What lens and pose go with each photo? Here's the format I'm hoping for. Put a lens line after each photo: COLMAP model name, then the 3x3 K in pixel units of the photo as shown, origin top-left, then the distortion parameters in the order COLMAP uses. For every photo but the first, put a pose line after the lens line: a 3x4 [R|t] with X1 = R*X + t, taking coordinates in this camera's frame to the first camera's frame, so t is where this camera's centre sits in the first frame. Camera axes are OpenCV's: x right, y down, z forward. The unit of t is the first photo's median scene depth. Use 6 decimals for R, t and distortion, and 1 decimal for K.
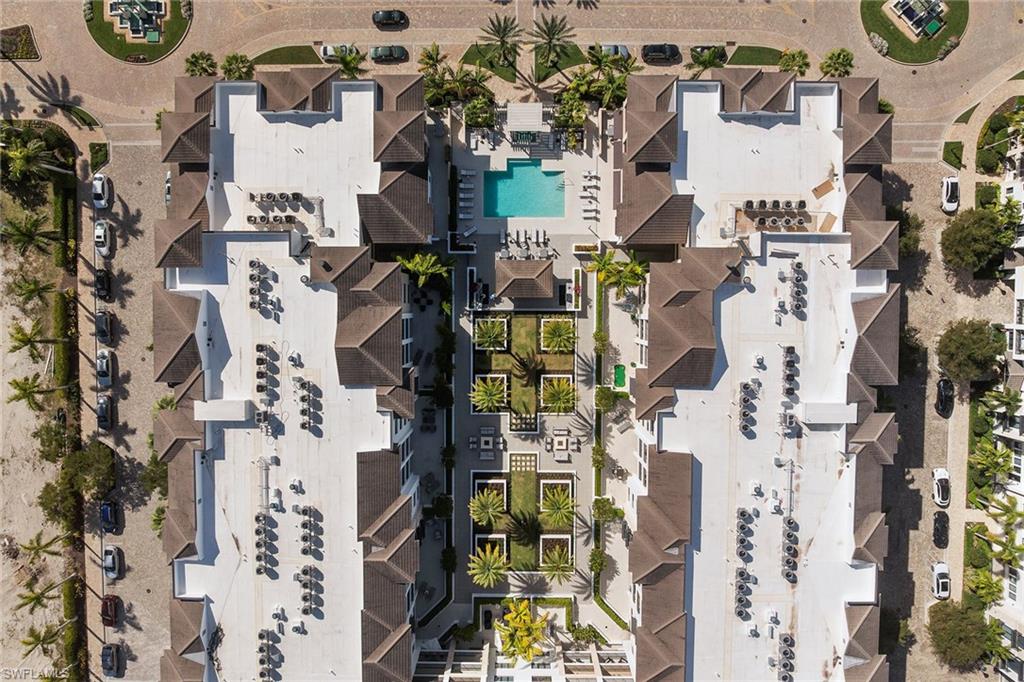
lens RADIAL K [[721.2, 0, 514.3], [0, 721.2, 345.8], [0, 0, 1]] dist [-0.039461, 0.000635]
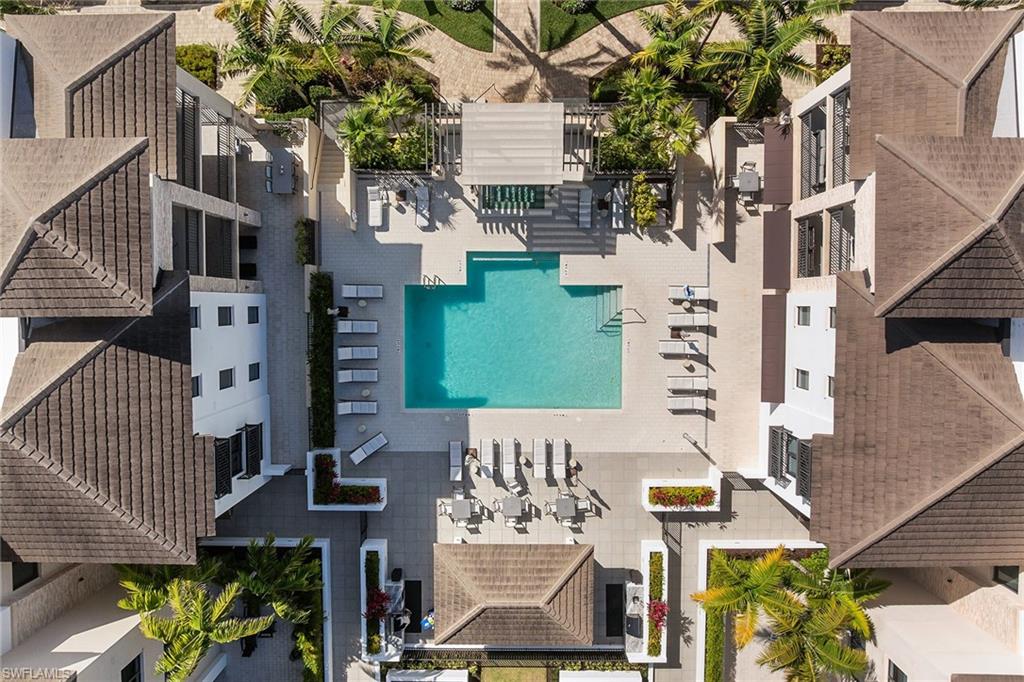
lens RADIAL K [[721.2, 0, 515.1], [0, 721.2, 338.2], [0, 0, 1]] dist [-0.039461, 0.000635]
pose [[0.999994, -0.003485, -0.000257, 0.014666], [0.003484, 0.999986, -0.003984, -0.214602], [0.000270, 0.003983, 0.999992, 0.628220]]
